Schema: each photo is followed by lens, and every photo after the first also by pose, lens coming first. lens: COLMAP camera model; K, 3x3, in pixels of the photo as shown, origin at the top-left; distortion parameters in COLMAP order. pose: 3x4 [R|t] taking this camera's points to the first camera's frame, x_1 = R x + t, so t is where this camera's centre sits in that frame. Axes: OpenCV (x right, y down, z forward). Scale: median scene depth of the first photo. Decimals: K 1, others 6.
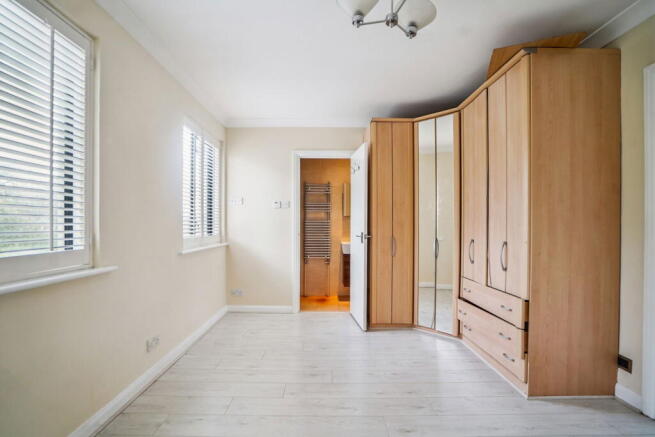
lens RADIAL K [[318.9, 0, 313.6], [0, 318.9, 208.7], [0, 0, 1]] dist [-0.004826, -0.000313]
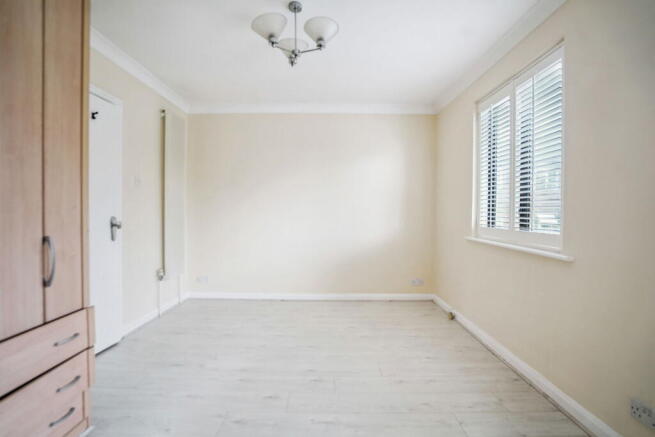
lens RADIAL K [[318.9, 0, 313.6], [0, 318.9, 208.7], [0, 0, 1]] dist [-0.004826, -0.000313]
pose [[-0.999933, -0.010283, -0.005363, 0.156244], [-0.009914, 0.997848, -0.064810, 0.114732], [0.006018, -0.064752, -0.997883, 2.086980]]
